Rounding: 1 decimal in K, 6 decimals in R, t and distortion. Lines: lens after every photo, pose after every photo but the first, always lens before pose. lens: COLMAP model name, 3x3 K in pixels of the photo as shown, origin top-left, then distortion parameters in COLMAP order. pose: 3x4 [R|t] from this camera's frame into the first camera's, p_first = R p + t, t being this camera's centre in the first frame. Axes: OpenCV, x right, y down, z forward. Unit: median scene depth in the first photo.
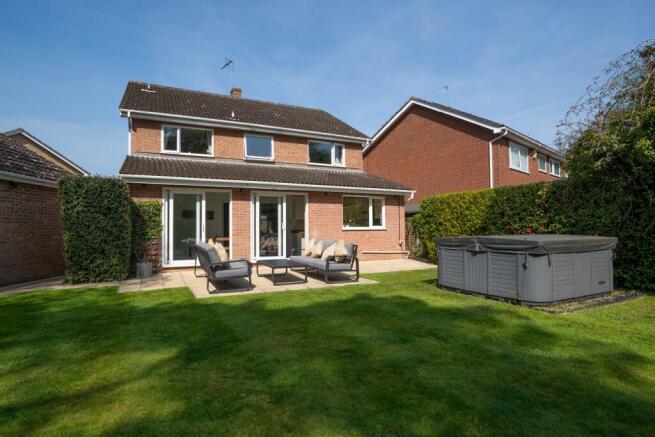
lens RADIAL K [[348.1, 0, 327.5], [0, 348.1, 218.5], [0, 0, 1]] dist [-0.030587, 0.001084]
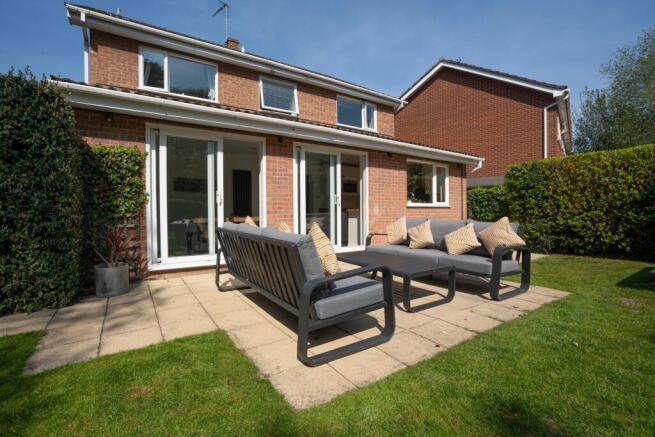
lens RADIAL K [[299.5, 0, 327.5], [0, 299.5, 218.5], [0, 0, 1]] dist [-0.054674, 0.018204]
pose [[0.991755, -0.003222, 0.128110, -0.204010], [-0.002678, 0.998945, 0.045851, 0.029815], [-0.128123, -0.045816, 0.990699, 0.403130]]
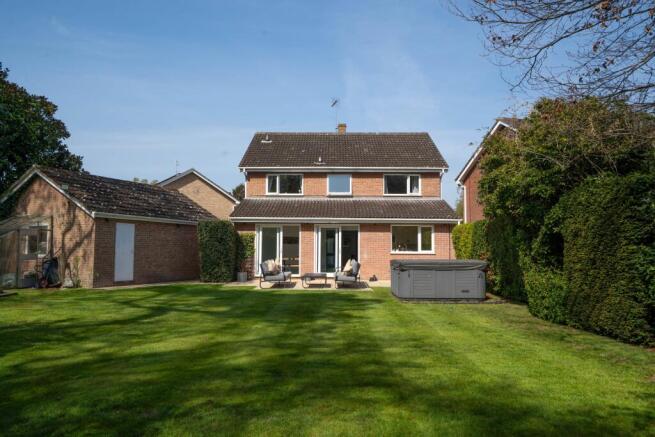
lens RADIAL K [[477.6, 0, 327.5], [0, 477.6, 218.5], [0, 0, 1]] dist [-0.002926, -0.000379]
pose [[0.888600, -0.017049, -0.458365, 0.613831], [-0.000299, 0.999287, -0.037749, -0.027073], [0.458682, 0.033681, 0.887962, -0.576400]]
